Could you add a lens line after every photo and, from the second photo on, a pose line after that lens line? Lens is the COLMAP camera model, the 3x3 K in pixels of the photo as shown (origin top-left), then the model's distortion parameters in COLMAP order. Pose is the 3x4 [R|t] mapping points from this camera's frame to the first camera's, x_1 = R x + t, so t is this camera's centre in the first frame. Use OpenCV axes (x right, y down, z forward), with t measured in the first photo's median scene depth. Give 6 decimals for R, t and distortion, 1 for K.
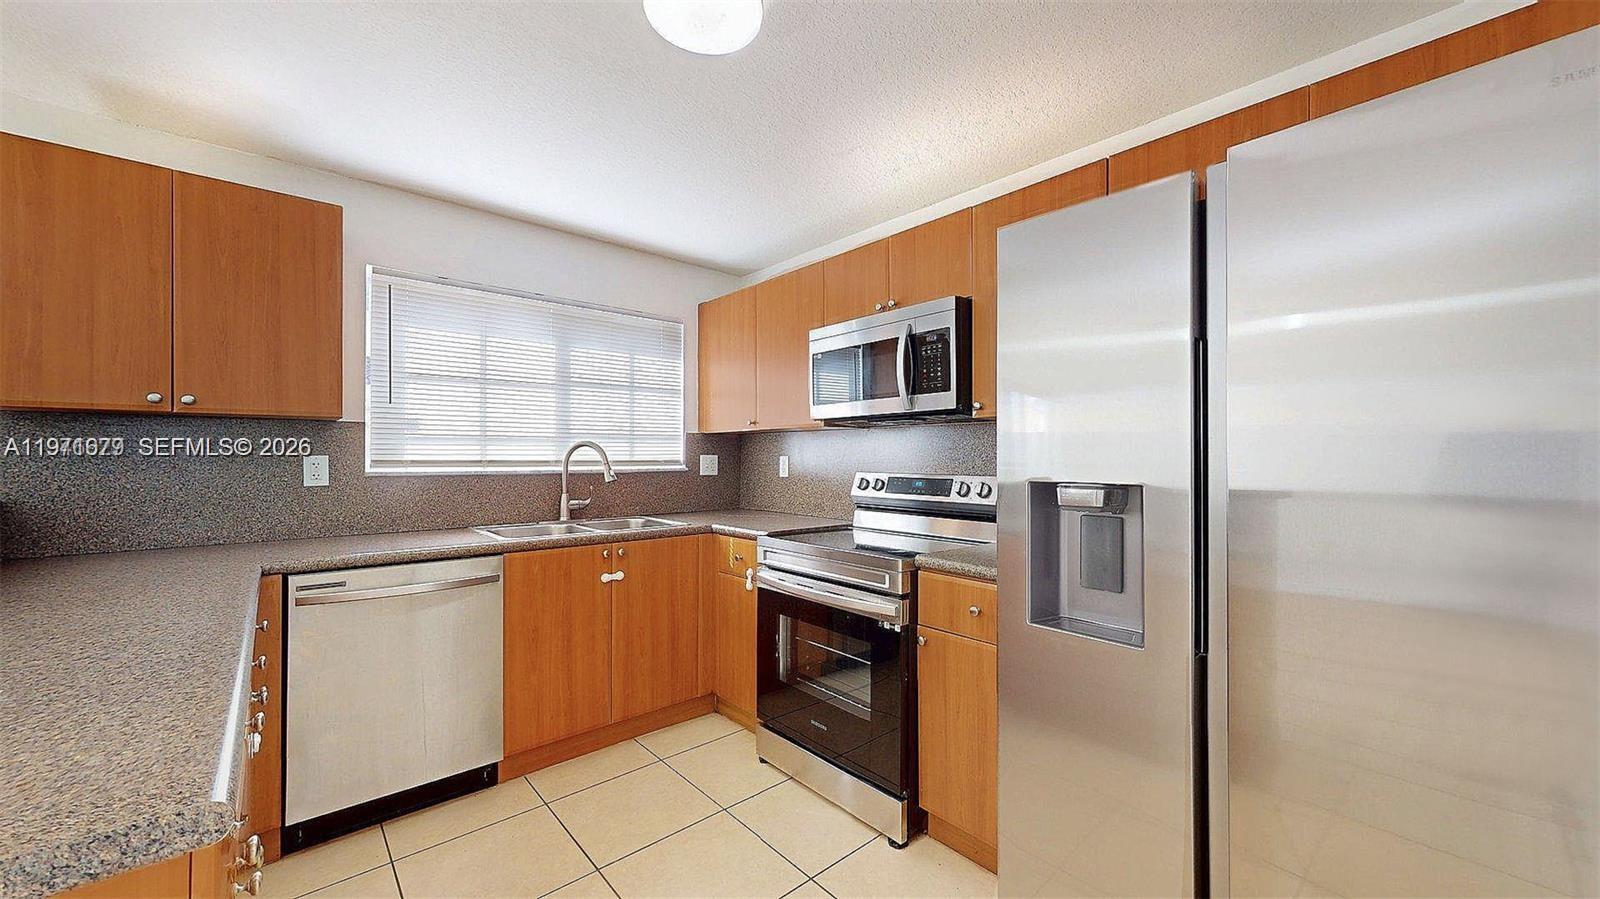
lens RADIAL K [[597.7, 0, 800.0], [0, 597.7, 449.5], [0, 0, 1]] dist [-0.000107, -0.000028]
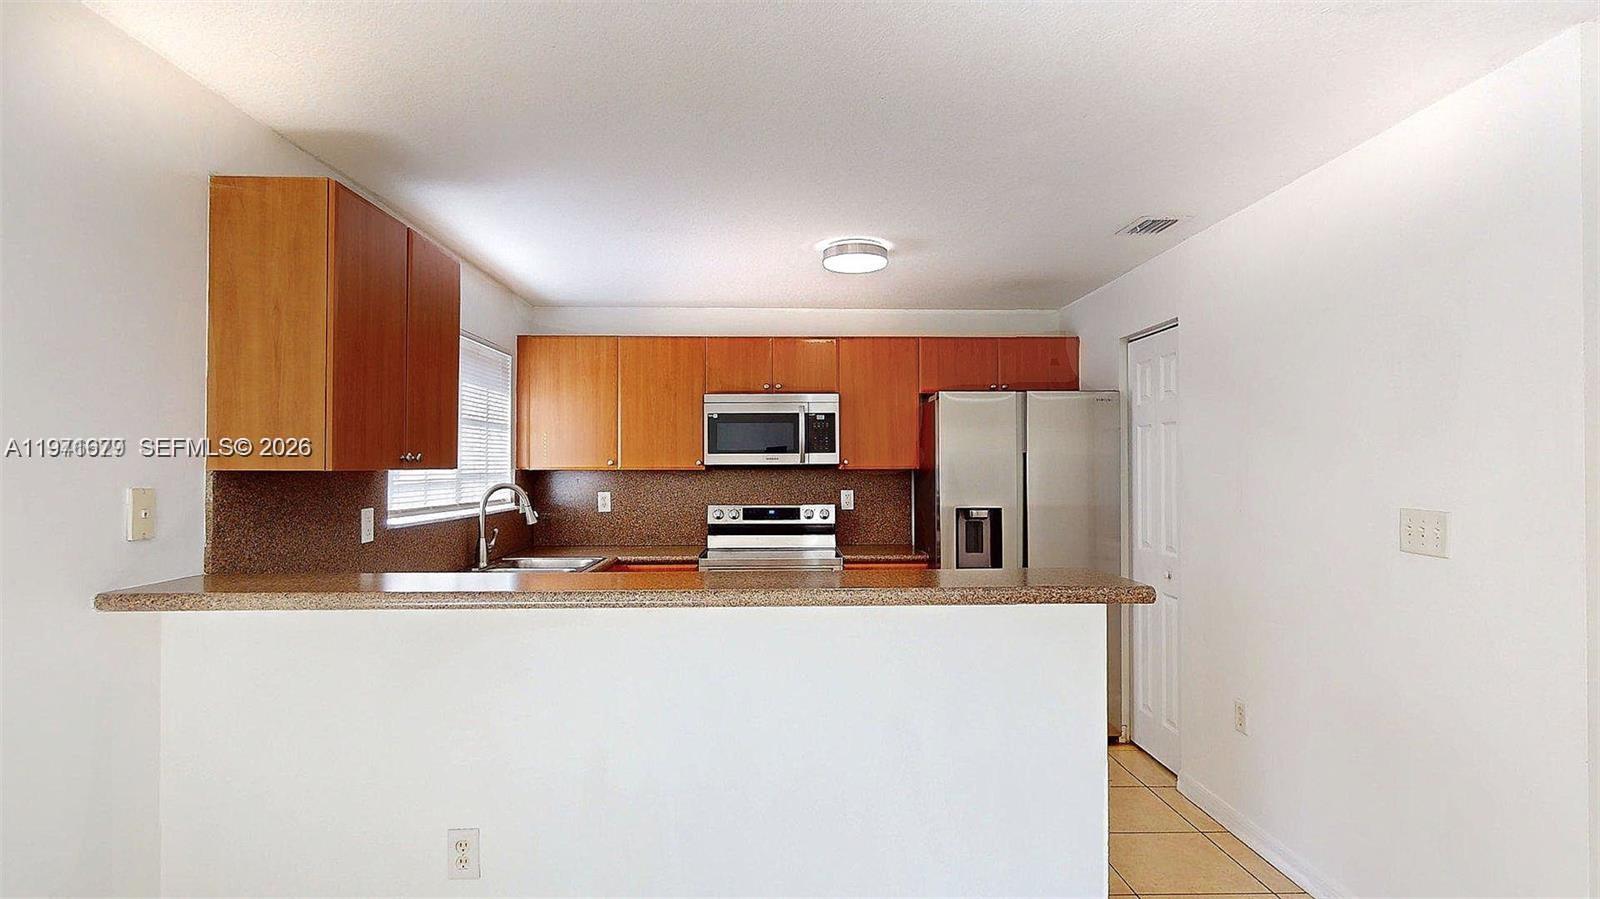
lens RADIAL K [[736.0, 0, 800.0], [0, 736.0, 449.5], [0, 0, 1]] dist [-0.000310, -0.000032]
pose [[0.632265, 0.026690, 0.774292, -1.165718], [-0.011111, 0.999616, -0.025385, -0.048779], [-0.774672, 0.007447, 0.632319, -0.155746]]
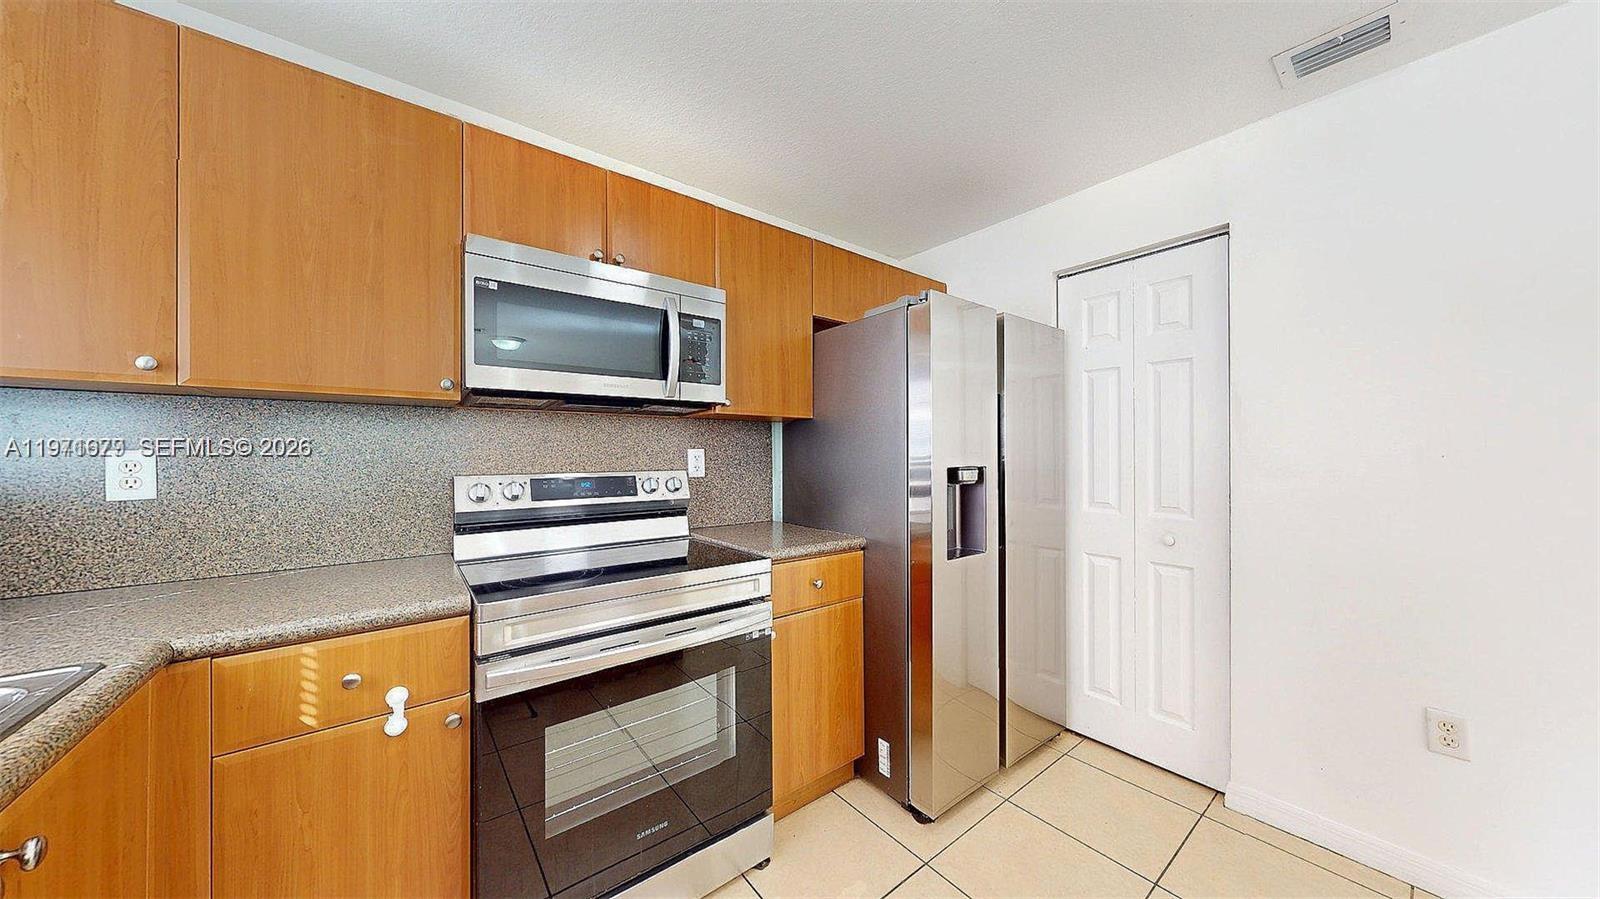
lens RADIAL K [[496.7, 0, 800.0], [0, 496.7, 449.5], [0, 0, 1]] dist [-0.009622, -0.000068]
pose [[0.052600, 0.009224, 0.998573, -0.486814], [-0.012758, 0.999882, -0.008564, 0.012374], [-0.998534, -0.012290, 0.052711, 0.713678]]
